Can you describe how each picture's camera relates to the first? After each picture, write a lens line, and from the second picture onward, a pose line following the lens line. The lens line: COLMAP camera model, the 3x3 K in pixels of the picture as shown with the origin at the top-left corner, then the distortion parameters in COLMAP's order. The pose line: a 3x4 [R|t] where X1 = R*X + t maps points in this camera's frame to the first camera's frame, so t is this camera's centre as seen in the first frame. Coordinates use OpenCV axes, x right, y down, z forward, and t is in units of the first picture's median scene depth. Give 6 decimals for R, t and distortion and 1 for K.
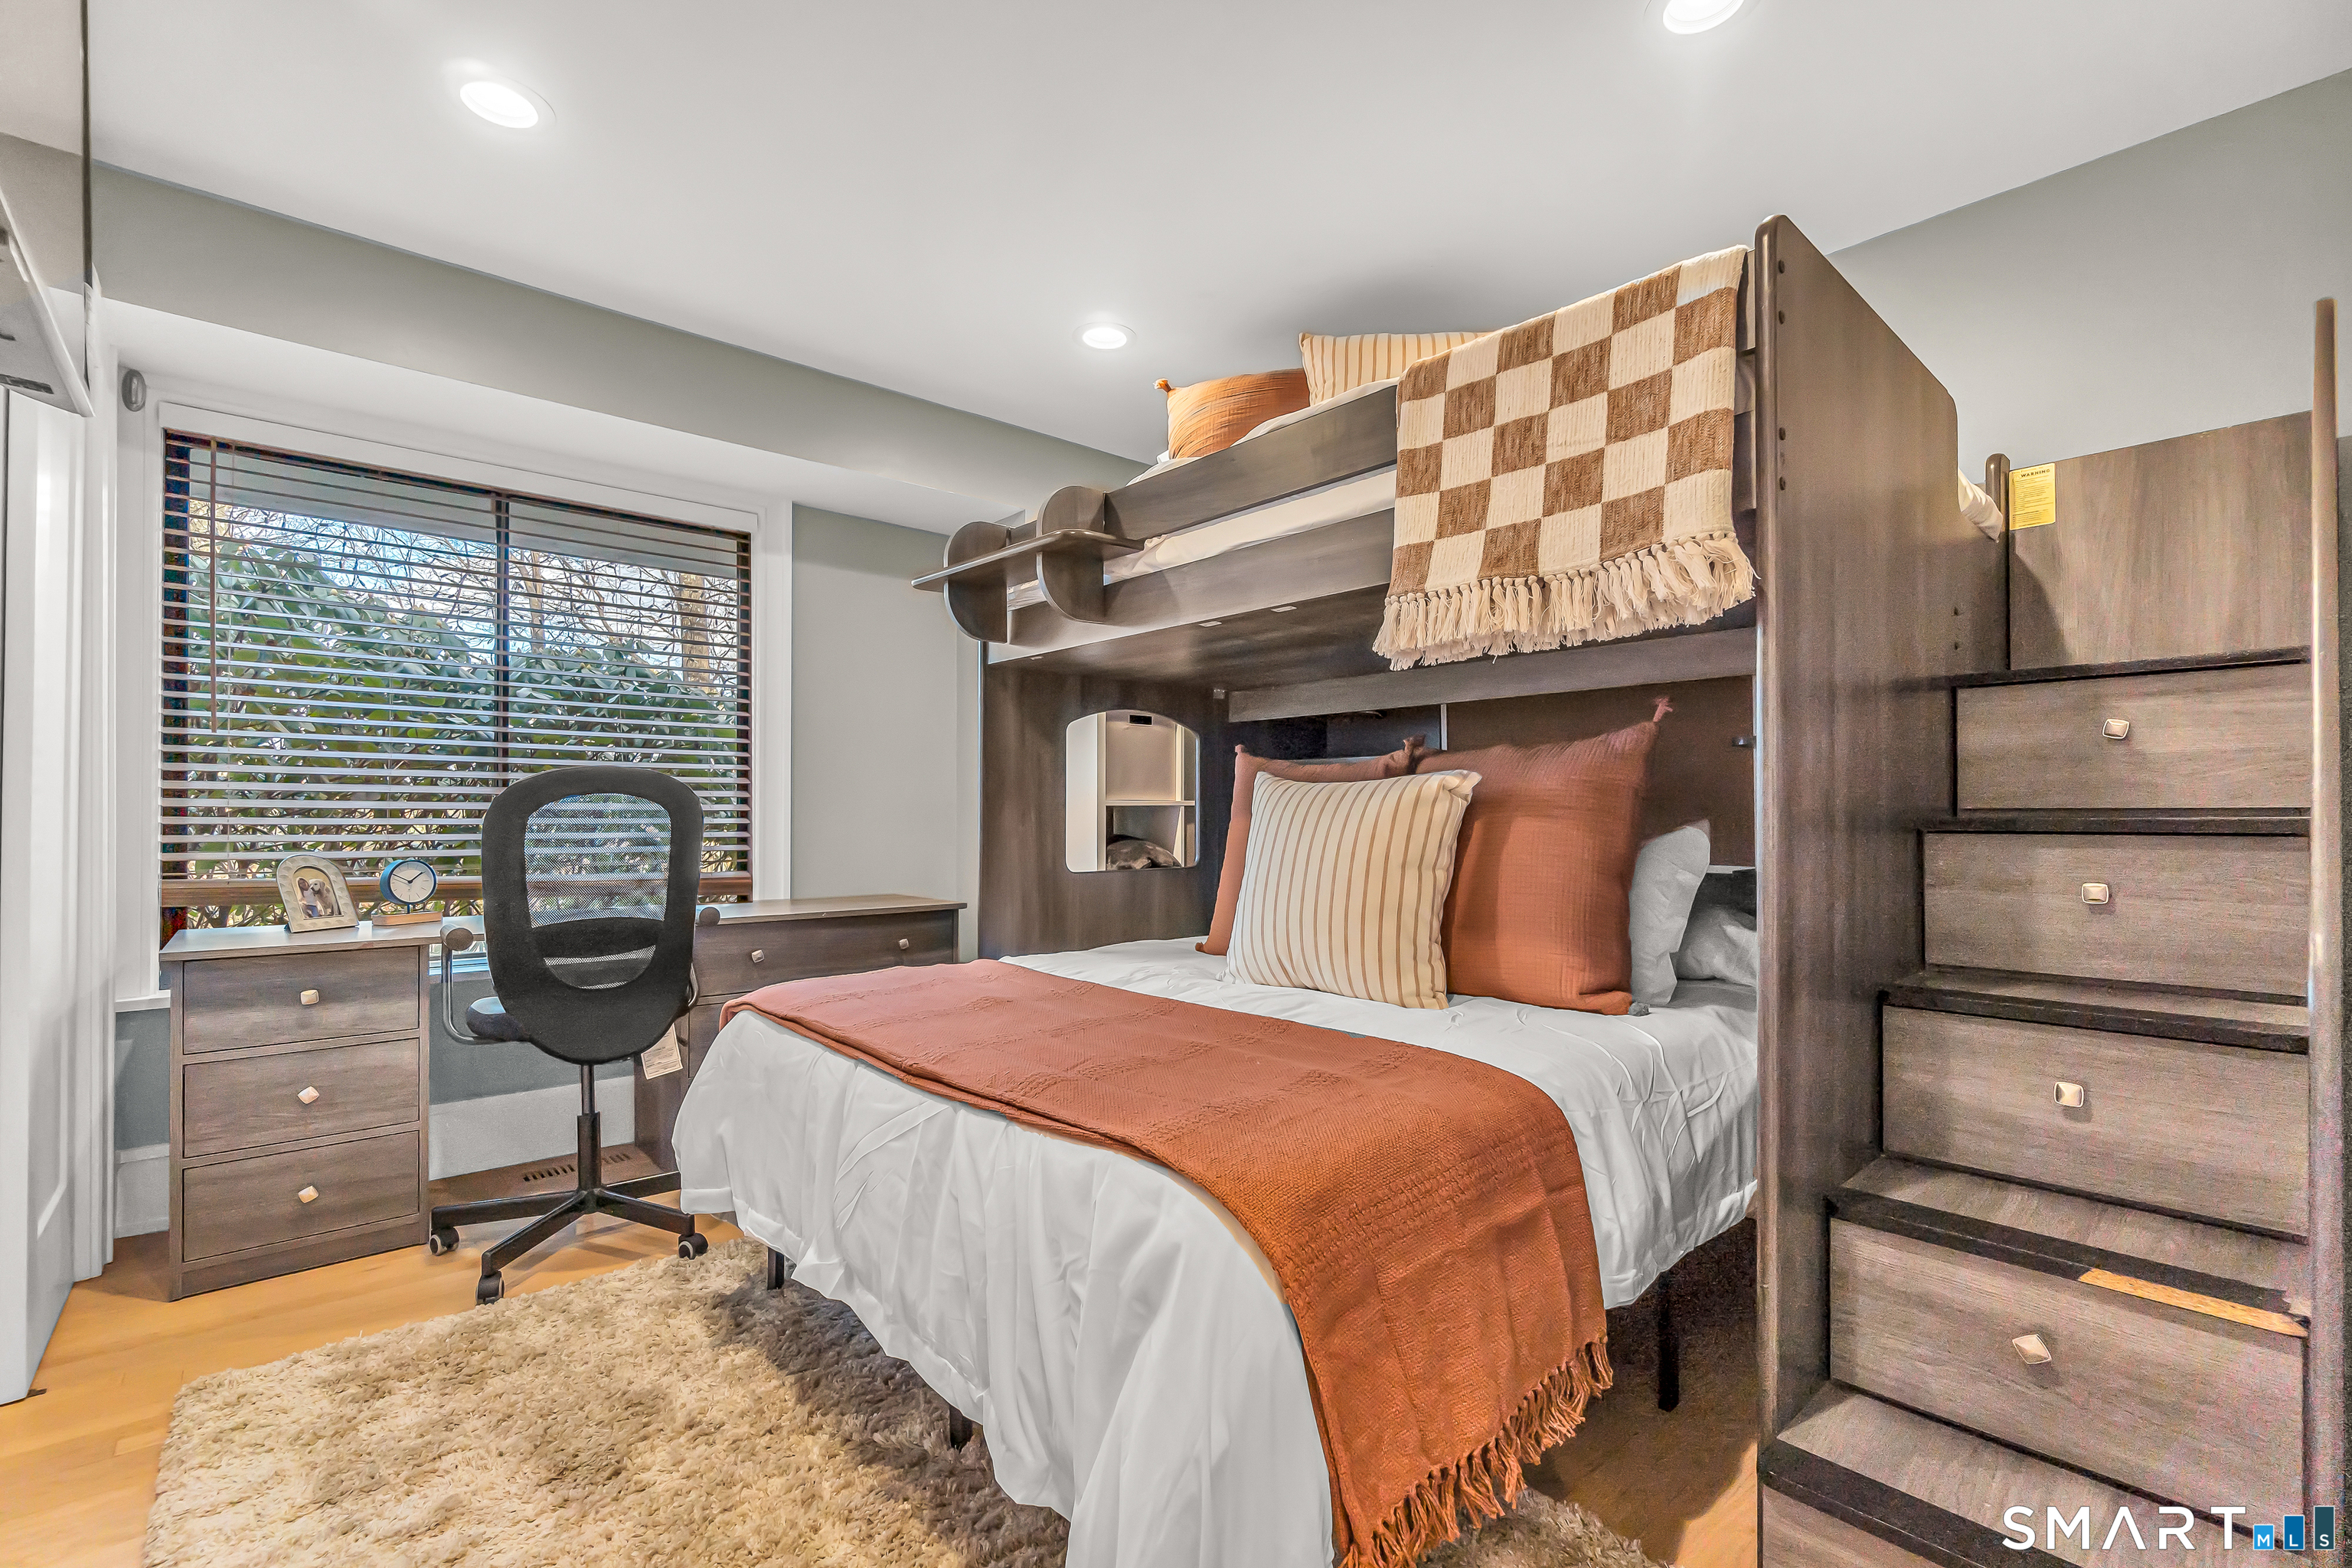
lens RADIAL K [[1014.6, 0, 1183.8], [0, 1014.6, 799.9], [0, 0, 1]] dist [-0.009809, 0.001675]
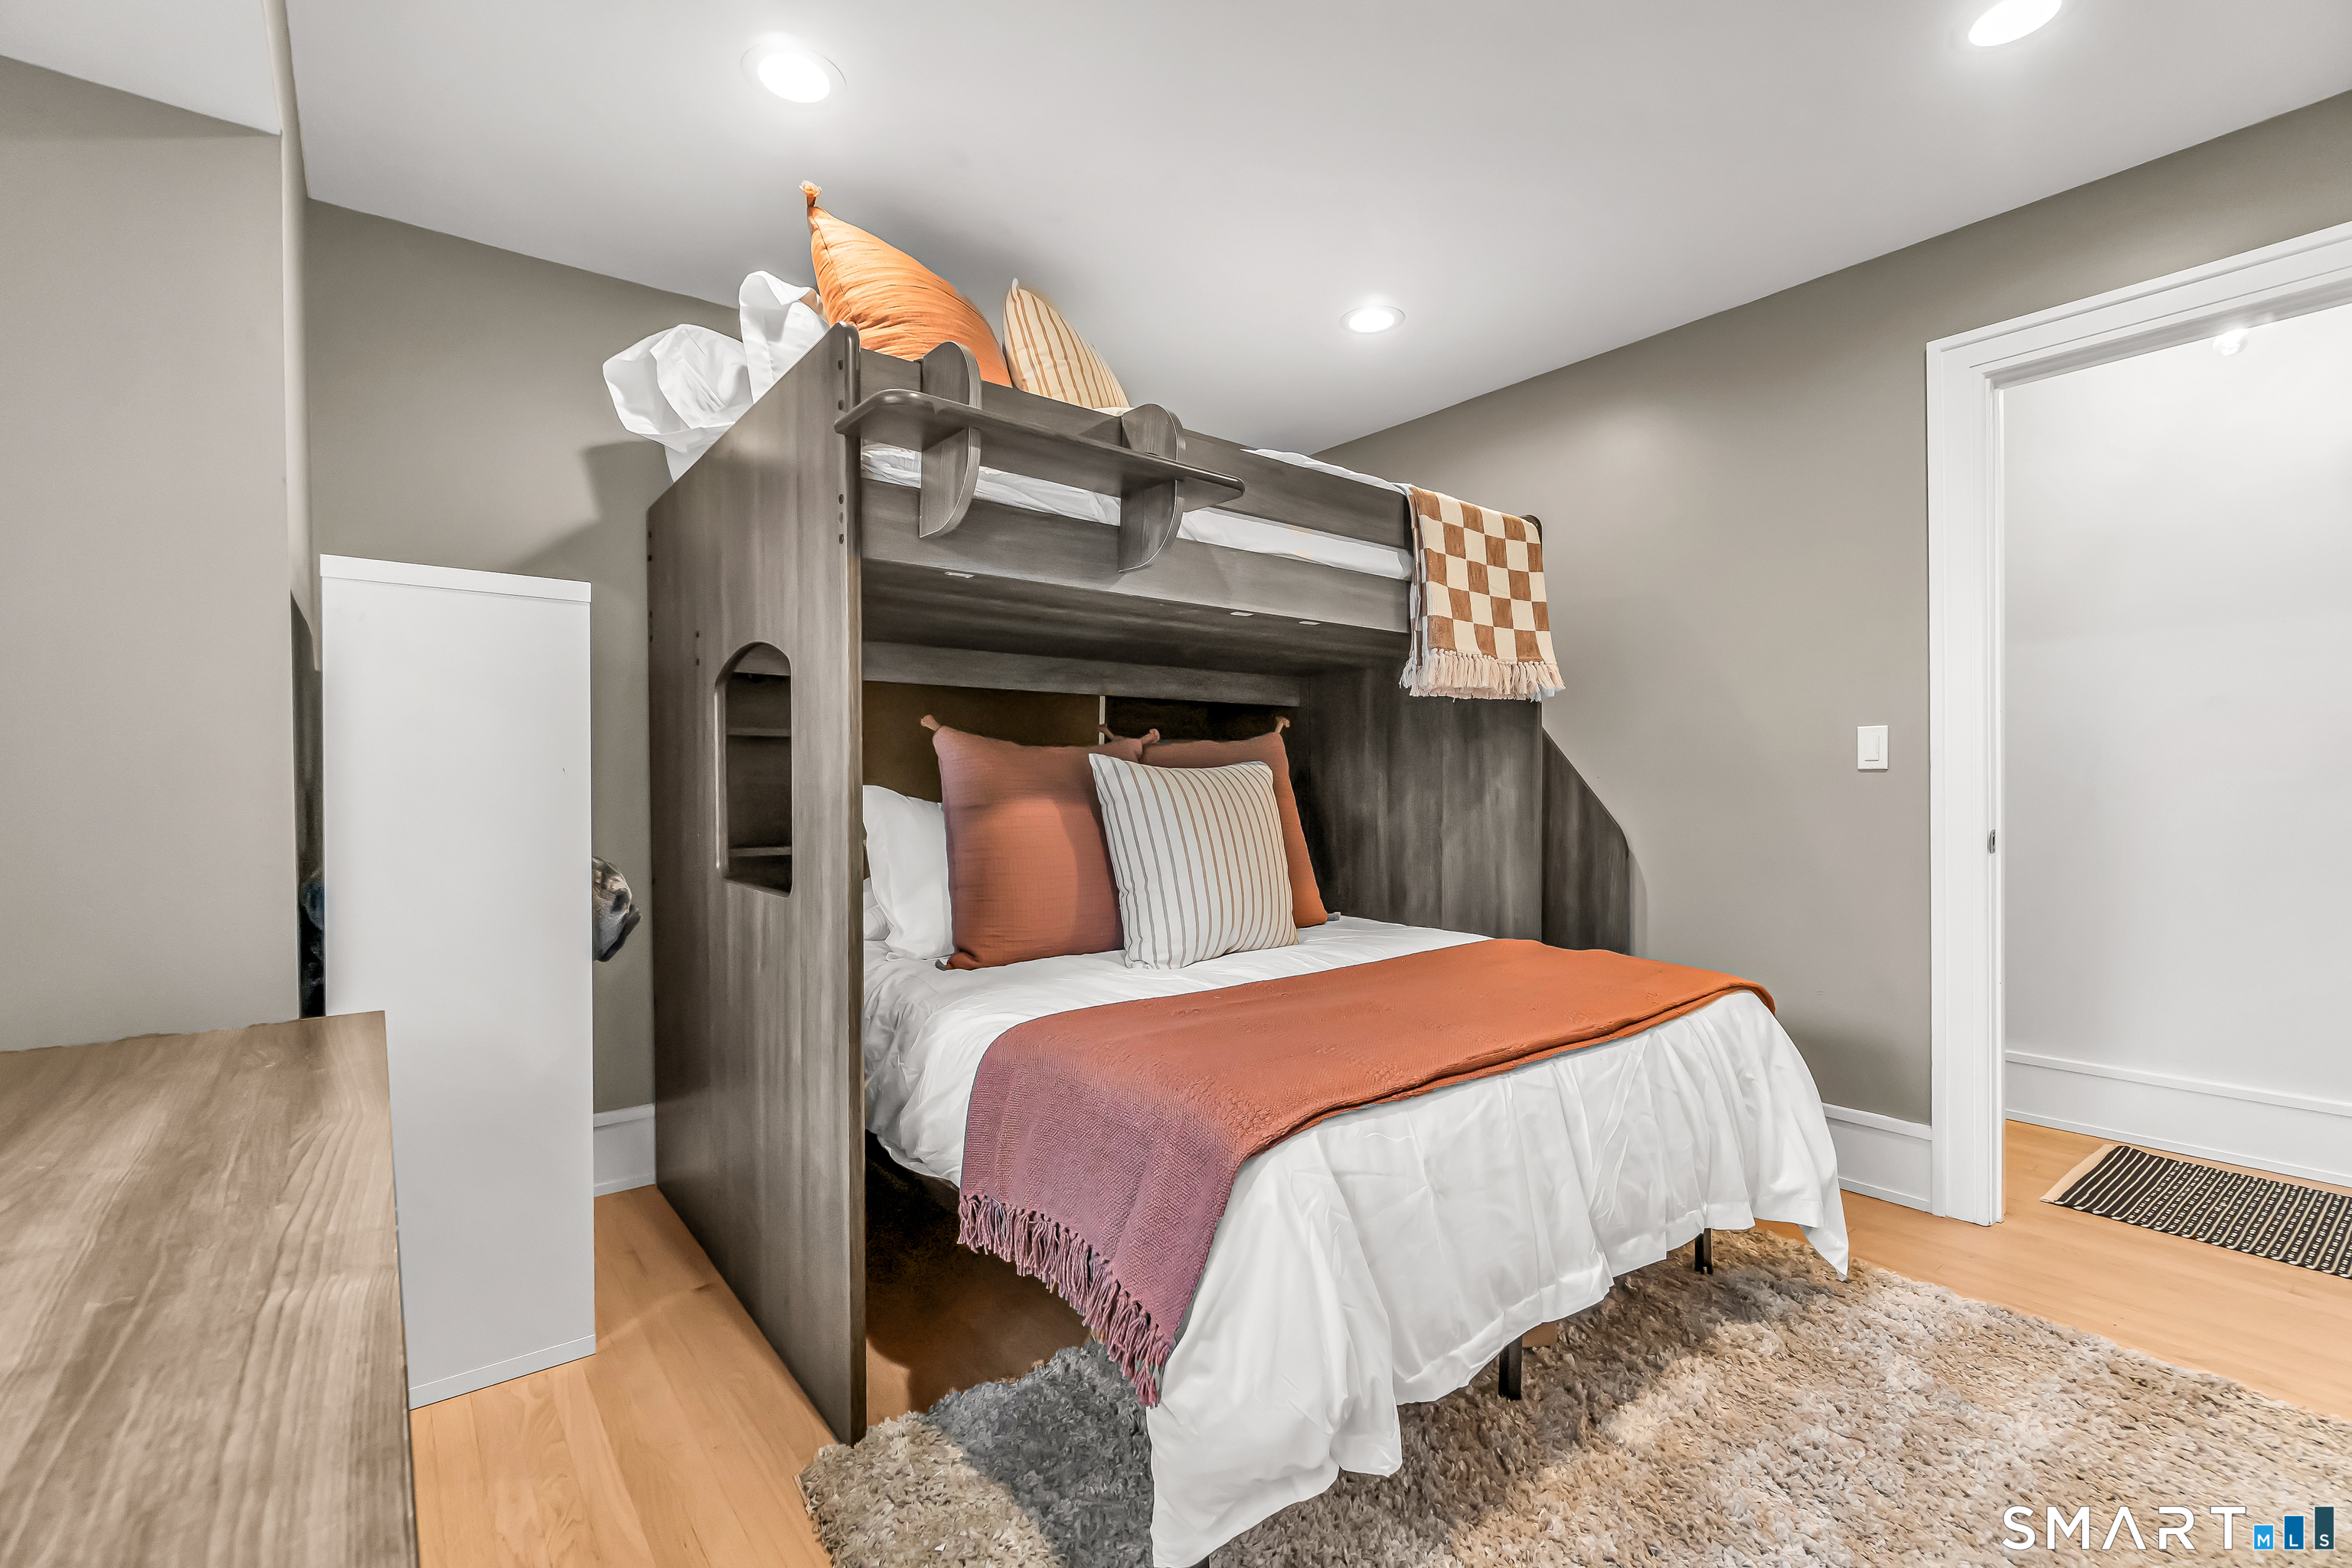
lens RADIAL K [[1014.6, 0, 1179.4], [0, 1014.6, 779.9], [0, 0, 1]] dist [-0.009809, 0.001675]
pose [[0.050597, -0.006939, 0.998695, -1.373573], [-0.007678, 0.999944, 0.007336, -0.018457], [-0.998690, -0.008039, 0.050541, 1.383698]]
